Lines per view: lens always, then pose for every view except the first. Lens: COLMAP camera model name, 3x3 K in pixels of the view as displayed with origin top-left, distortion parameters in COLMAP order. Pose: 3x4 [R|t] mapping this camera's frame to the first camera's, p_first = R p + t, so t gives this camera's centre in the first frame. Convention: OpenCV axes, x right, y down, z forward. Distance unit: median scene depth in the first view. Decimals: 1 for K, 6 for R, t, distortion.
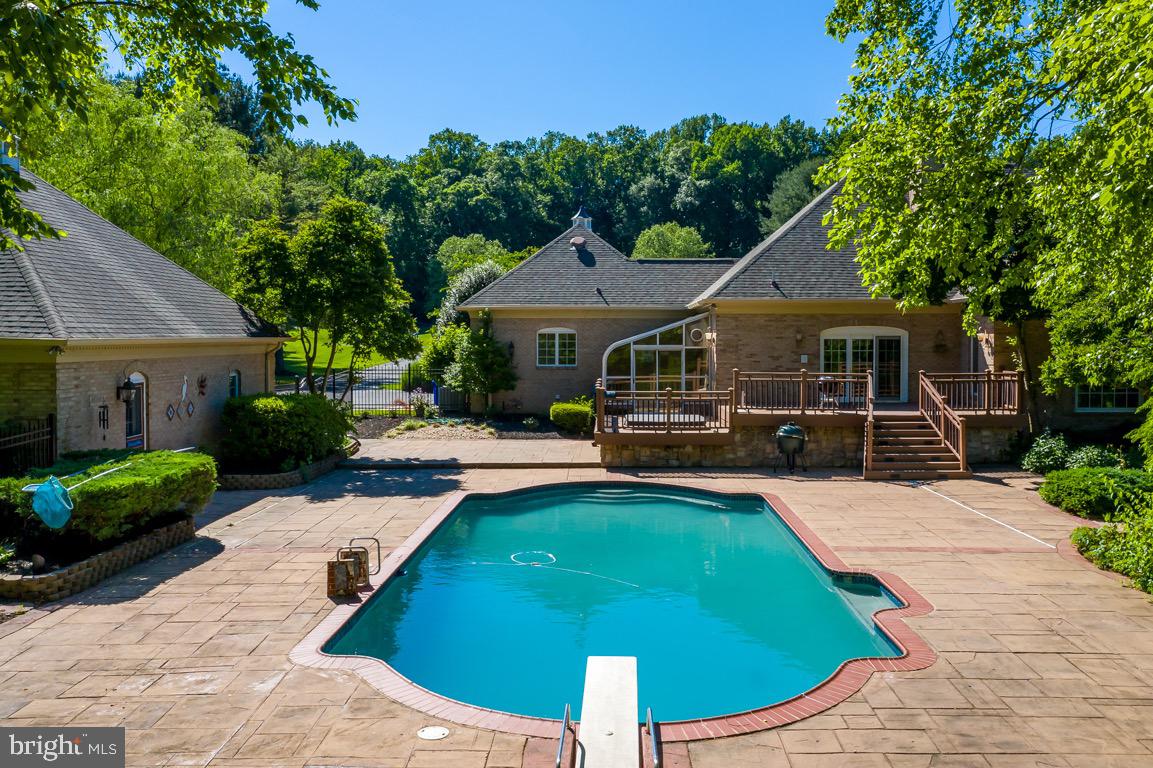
lens RADIAL K [[1091.5, 0, 578.3], [0, 1091.5, 359.6], [0, 0, 1]] dist [-0.010479, -0.009738]
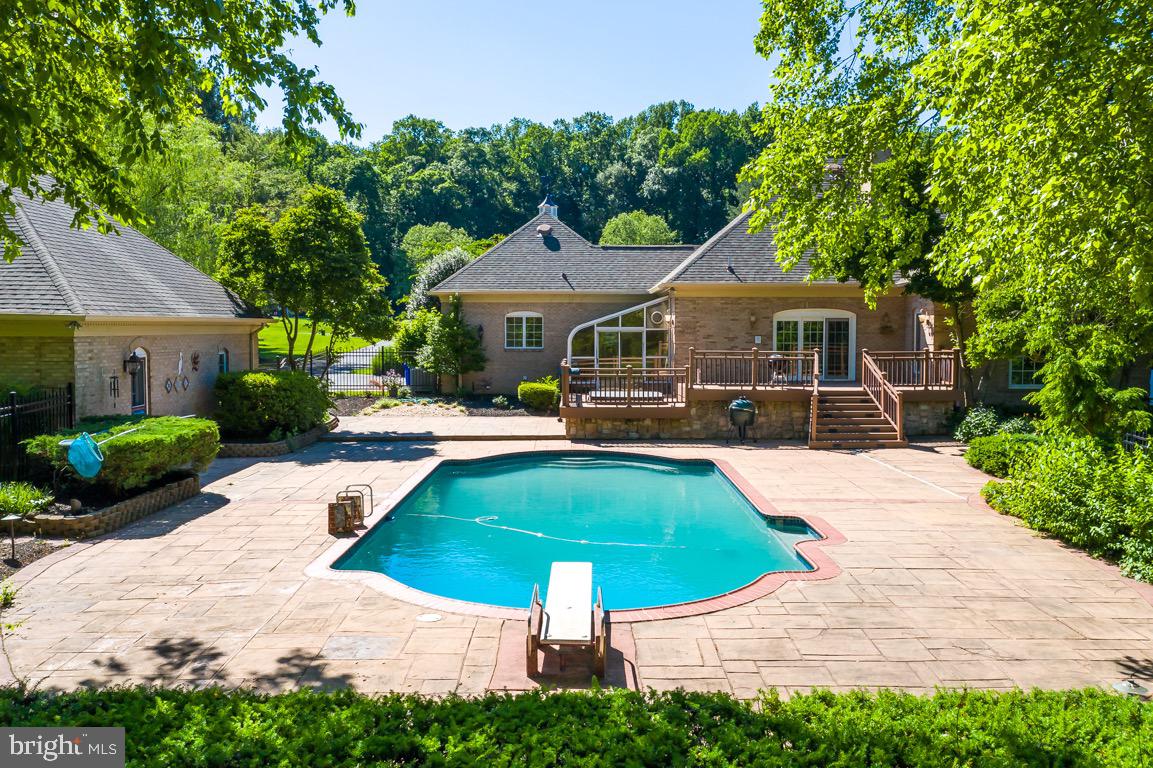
lens RADIAL K [[1132.1, 0, 576.5], [0, 1132.1, 384.0], [0, 0, 1]] dist [-0.010163, -0.007248]
pose [[0.999617, -0.003108, 0.027507, 0.000604], [0.002366, 0.999634, 0.026944, 0.014290], [-0.027581, -0.026869, 0.999258, -0.111409]]
